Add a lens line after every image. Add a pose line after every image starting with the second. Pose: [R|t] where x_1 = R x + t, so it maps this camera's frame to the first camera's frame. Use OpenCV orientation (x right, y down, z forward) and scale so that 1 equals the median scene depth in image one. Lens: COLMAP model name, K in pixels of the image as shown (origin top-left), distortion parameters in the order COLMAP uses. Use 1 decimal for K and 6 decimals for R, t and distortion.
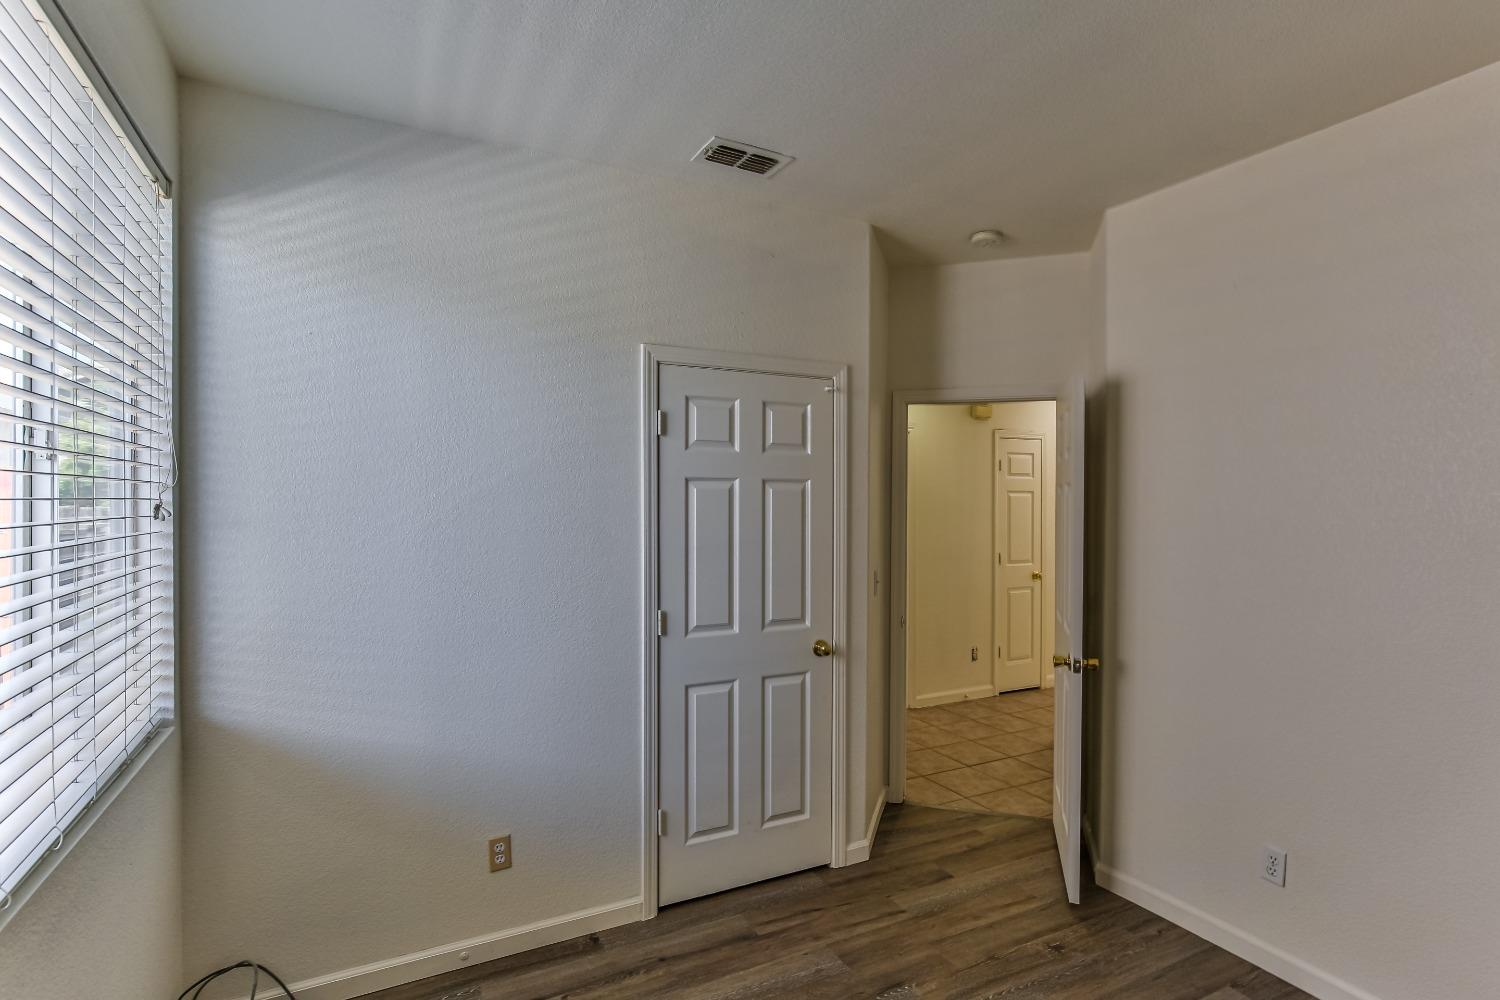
lens RADIAL K [[739.8, 0, 746.2], [0, 739.8, 503.5], [0, 0, 1]] dist [-0.014022, 0.005665]
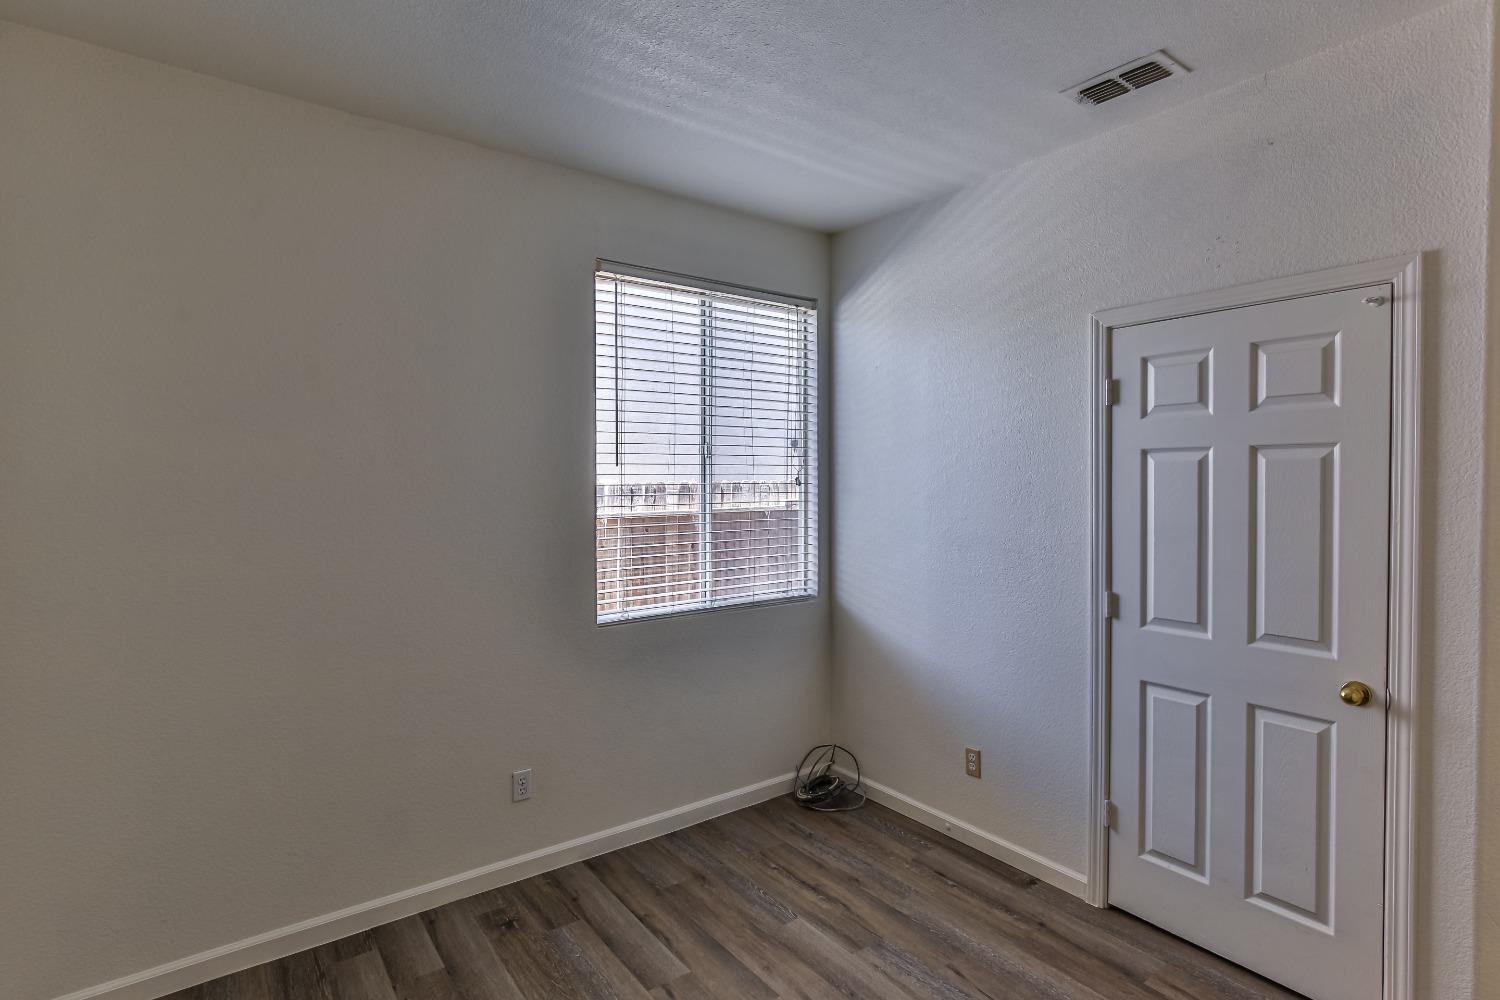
lens RADIAL K [[739.8, 0, 748.9], [0, 739.8, 491.7], [0, 0, 1]] dist [-0.014022, 0.005665]
pose [[0.163373, 0.017854, -0.986403, 0.723854], [-0.001528, 0.999840, 0.017844, 0.001553], [0.986563, -0.001408, 0.163374, 0.385234]]
